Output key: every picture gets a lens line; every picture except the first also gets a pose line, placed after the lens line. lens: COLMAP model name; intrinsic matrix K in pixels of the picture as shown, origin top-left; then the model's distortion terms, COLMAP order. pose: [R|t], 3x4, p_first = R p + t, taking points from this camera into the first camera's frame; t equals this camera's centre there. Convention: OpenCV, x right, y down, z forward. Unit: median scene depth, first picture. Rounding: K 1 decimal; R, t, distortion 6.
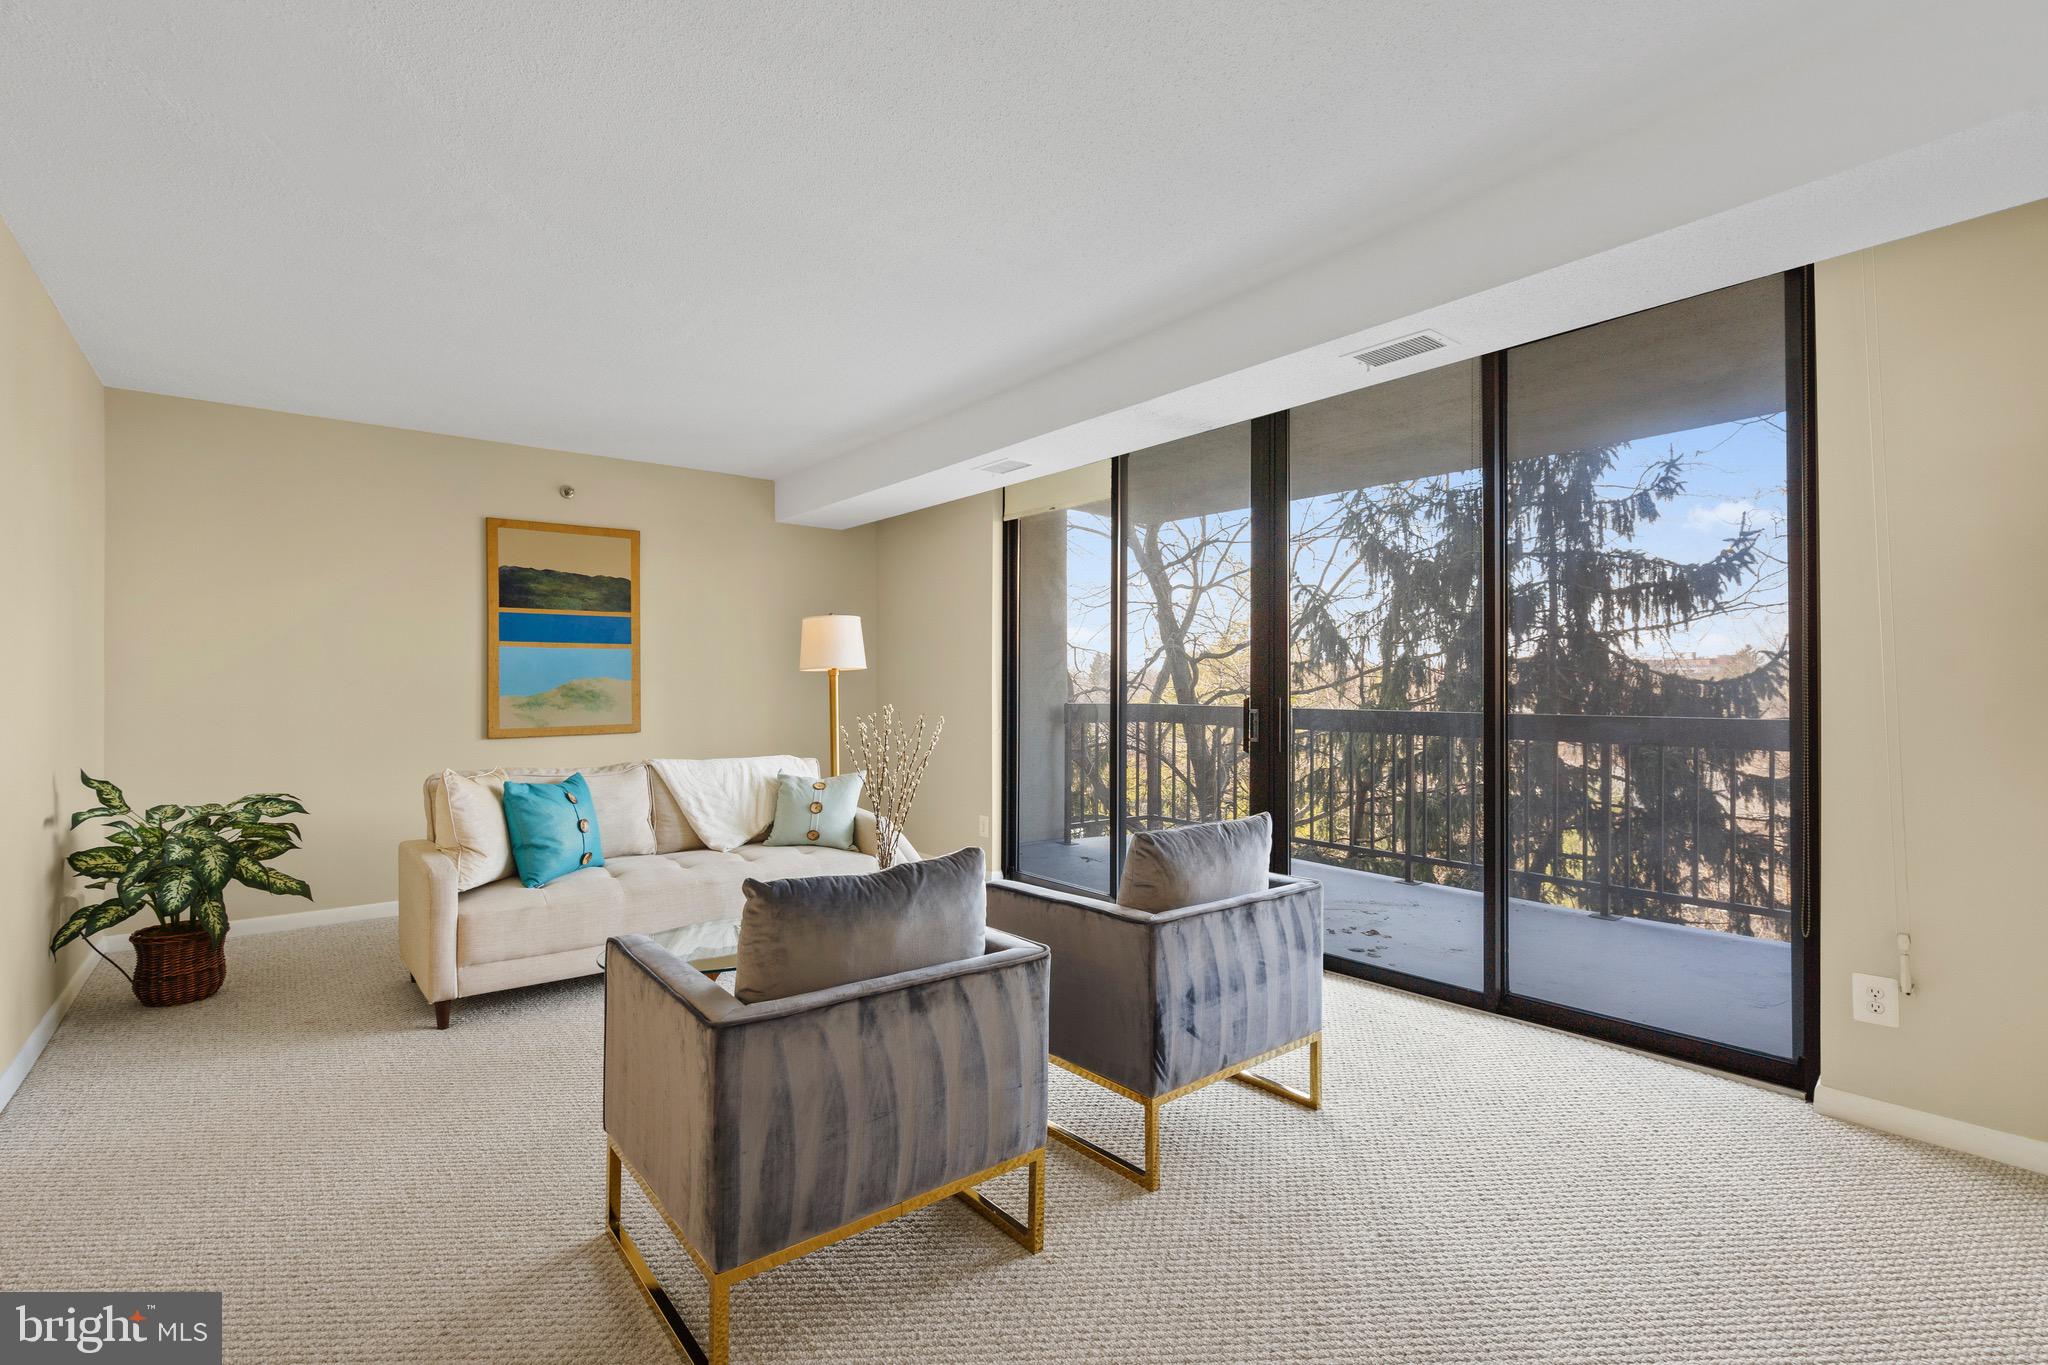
lens RADIAL K [[922.0, 0, 1002.7], [0, 922.0, 680.0], [0, 0, 1]] dist [-0.004696, -0.000283]
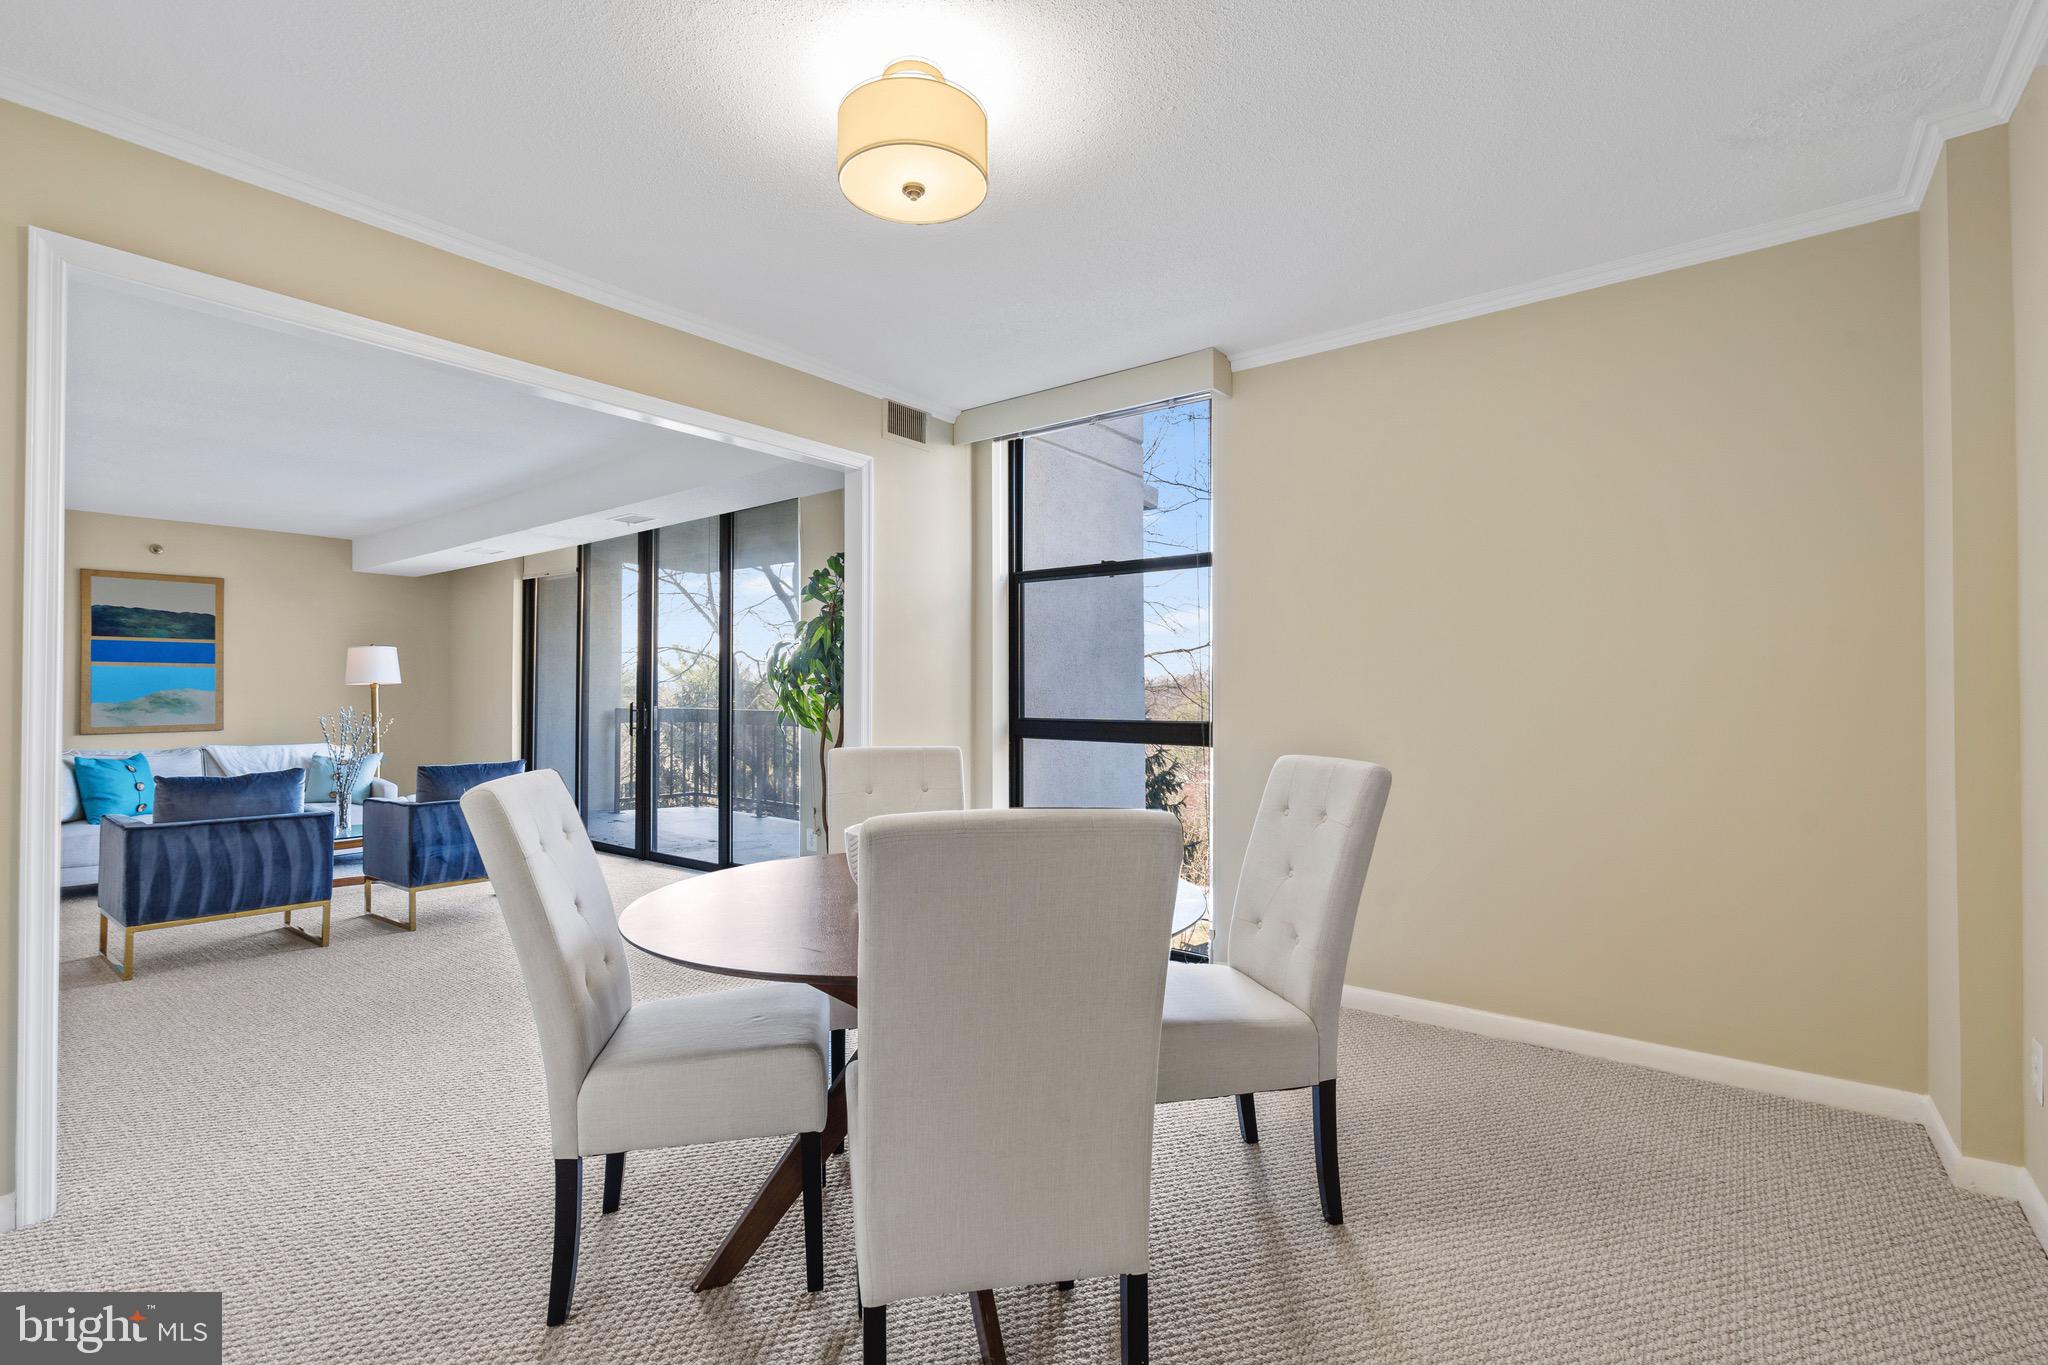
lens RADIAL K [[911.7, 0, 999.7], [0, 911.7, 687.1], [0, 0, 1]] dist [-0.001956, -0.000465]
pose [[0.972033, 0.003018, 0.234823, 0.480460], [-0.002011, 0.999988, -0.004529, -0.002145], [-0.234834, 0.003930, 0.972027, -0.669063]]
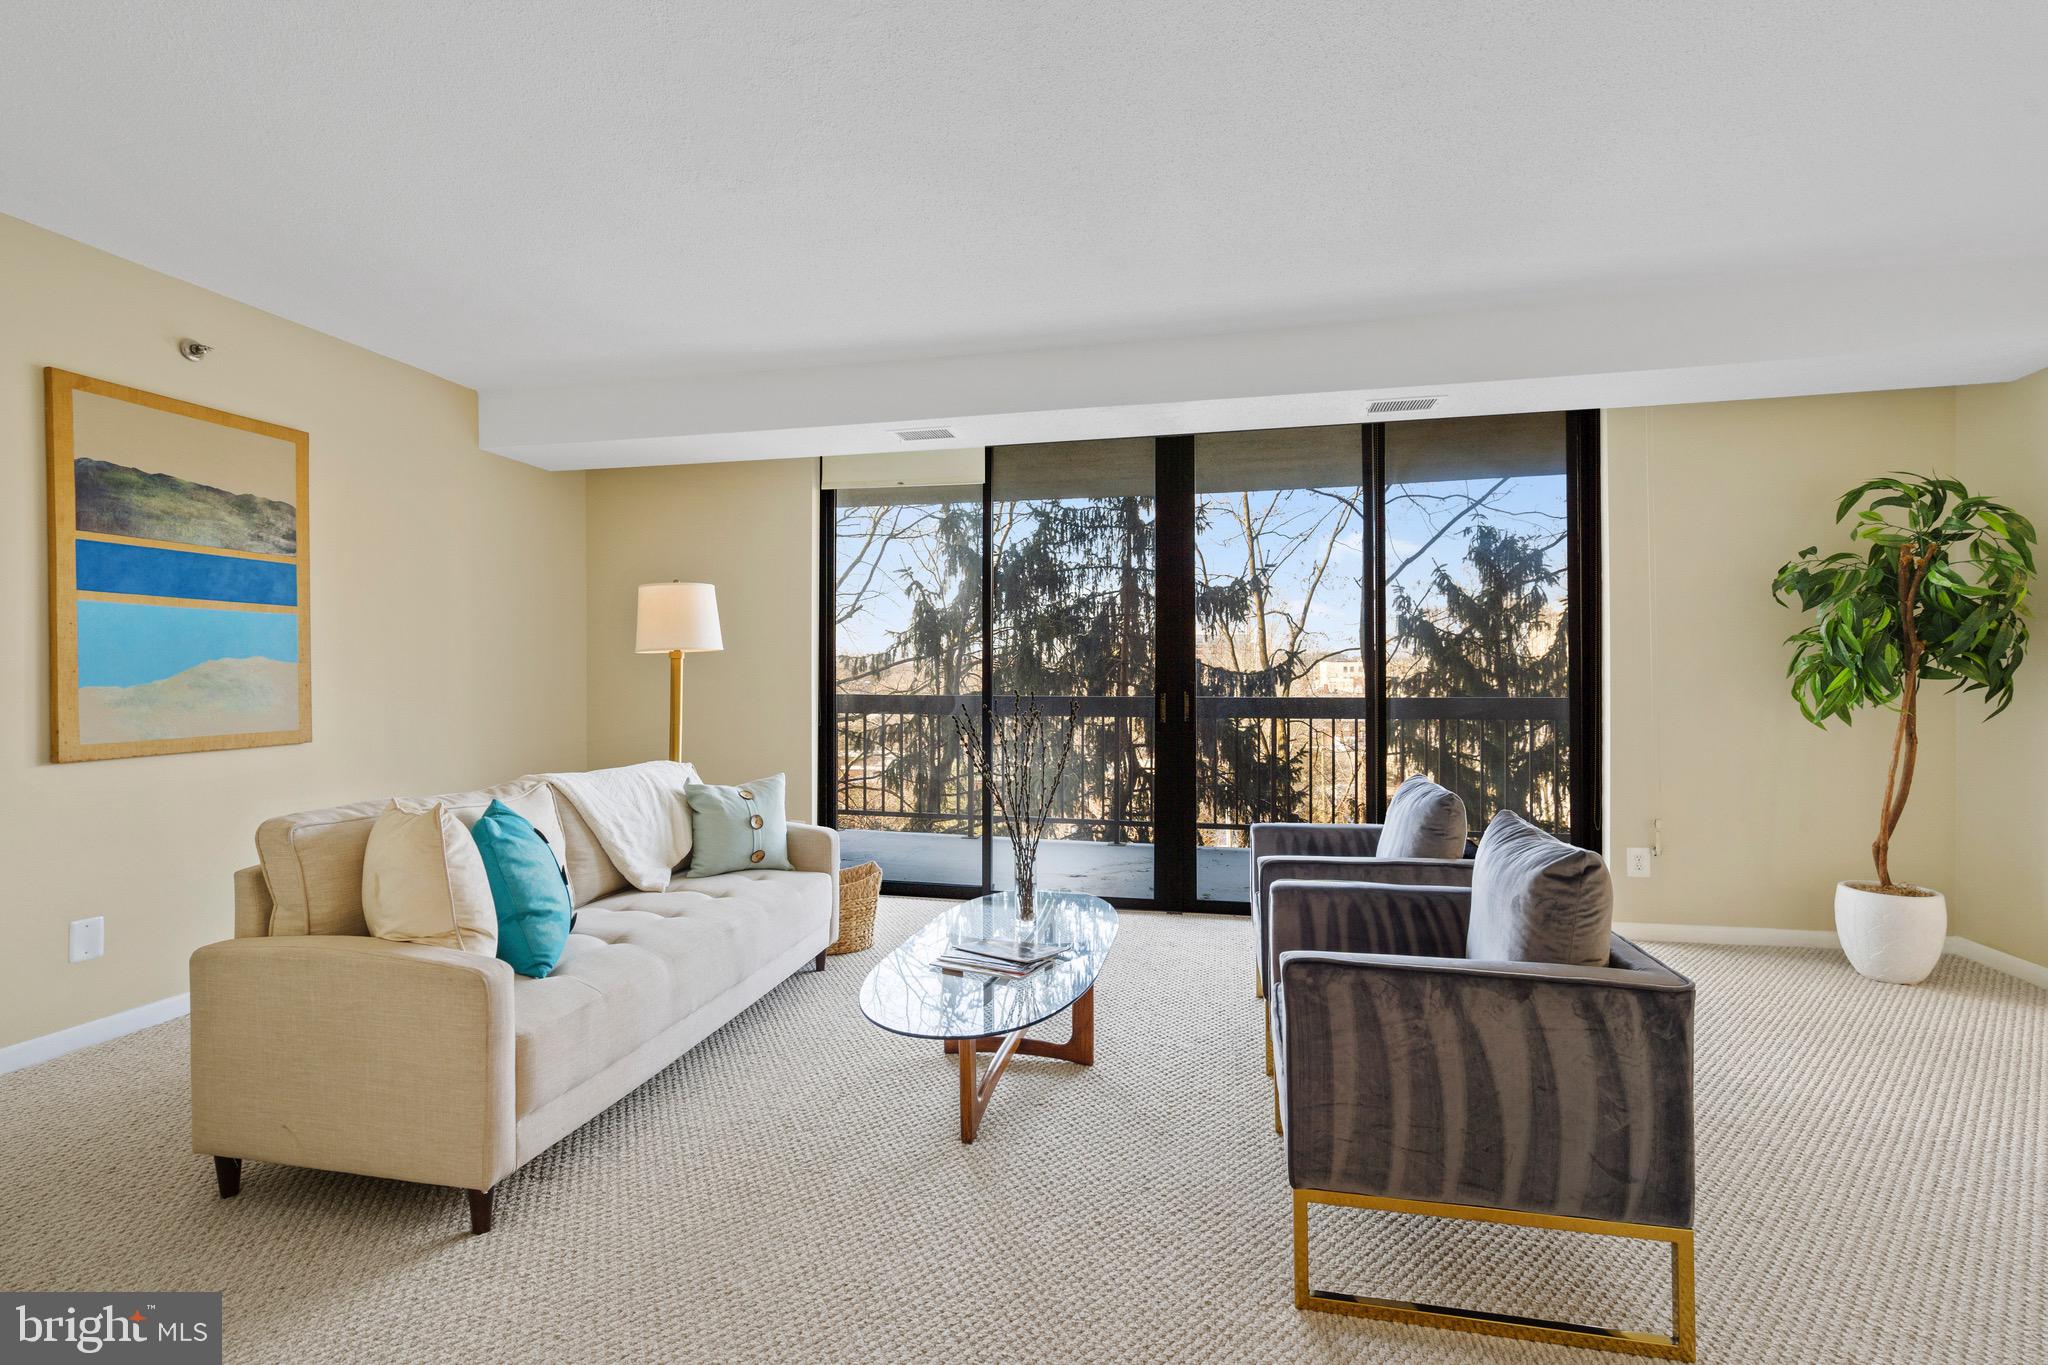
lens RADIAL K [[920.1, 0, 1021.7], [0, 920.1, 675.4], [0, 0, 1]] dist [-0.001429, -0.000267]
pose [[0.772756, 0.005485, 0.634680, -0.519991], [-0.005783, 0.999982, -0.001601, 0.009238], [-0.634677, -0.002433, 0.772774, 0.222332]]
